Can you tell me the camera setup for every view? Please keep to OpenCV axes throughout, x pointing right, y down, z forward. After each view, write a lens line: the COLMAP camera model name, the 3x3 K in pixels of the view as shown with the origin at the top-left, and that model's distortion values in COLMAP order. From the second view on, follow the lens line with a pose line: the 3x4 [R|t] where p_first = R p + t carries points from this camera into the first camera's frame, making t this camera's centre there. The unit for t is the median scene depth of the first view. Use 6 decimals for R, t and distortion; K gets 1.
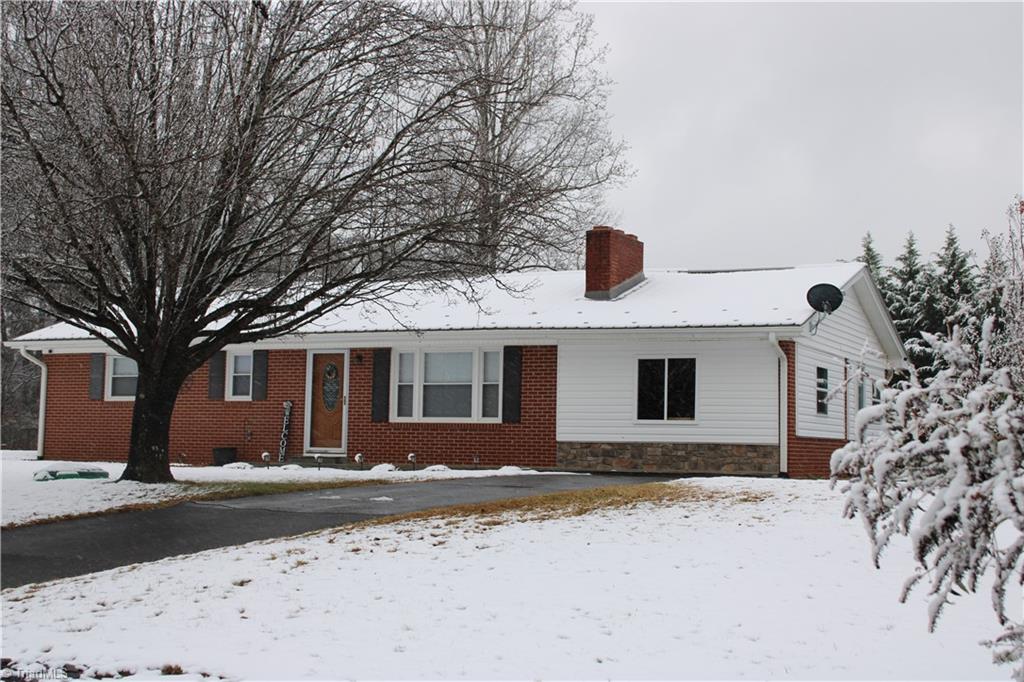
lens RADIAL K [[1629.3, 0, 510.9], [0, 1629.3, 341.4], [0, 0, 1]] dist [-0.046975, 0.000000]
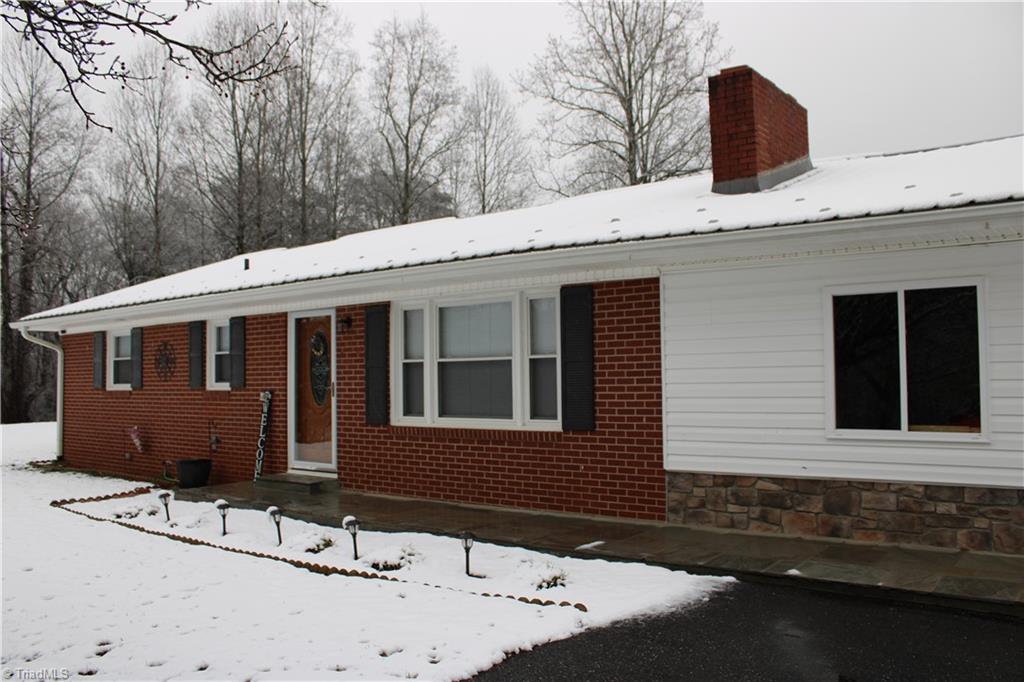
lens RADIAL K [[856.4, 0, 517.1], [0, 856.4, 337.7], [0, 0, 1]] dist [-0.141119, 0.092387]
pose [[0.979150, -0.042695, -0.198602, 0.036159], [0.048295, 0.998558, 0.023434, 0.012188], [0.197316, -0.032537, 0.979800, 0.714541]]
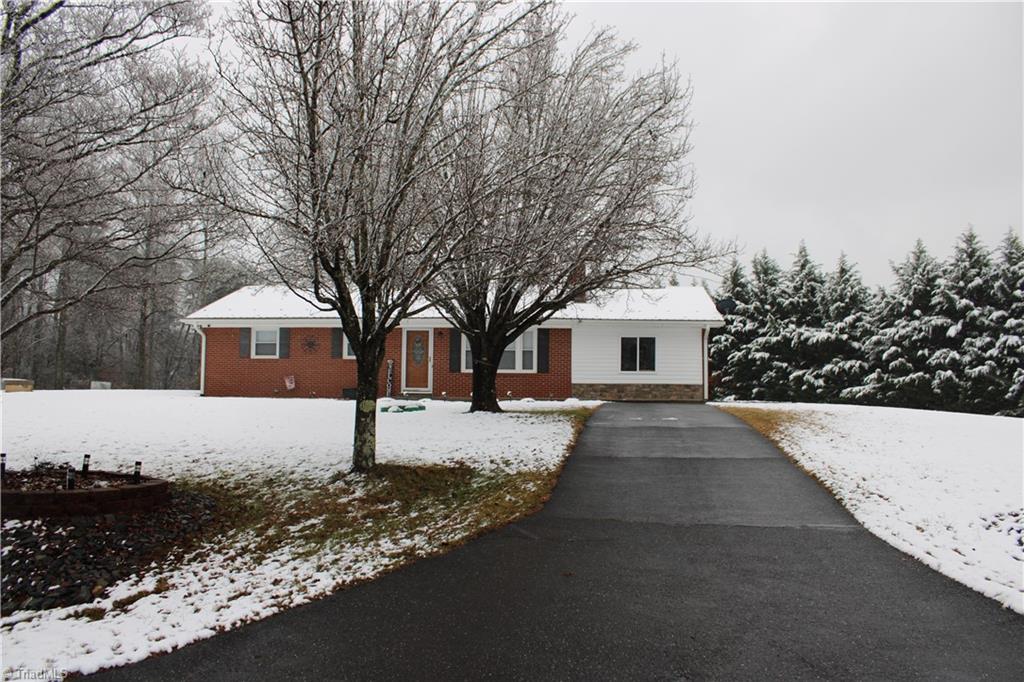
lens RADIAL K [[856.4, 0, 511.8], [0, 856.4, 339.0], [0, 0, 1]] dist [-0.141119, 0.092387]
pose [[0.918263, 0.015314, 0.395676, -0.383127], [-0.020300, 0.999758, 0.008417, 0.006866], [-0.395451, -0.015761, 0.918352, 0.175686]]
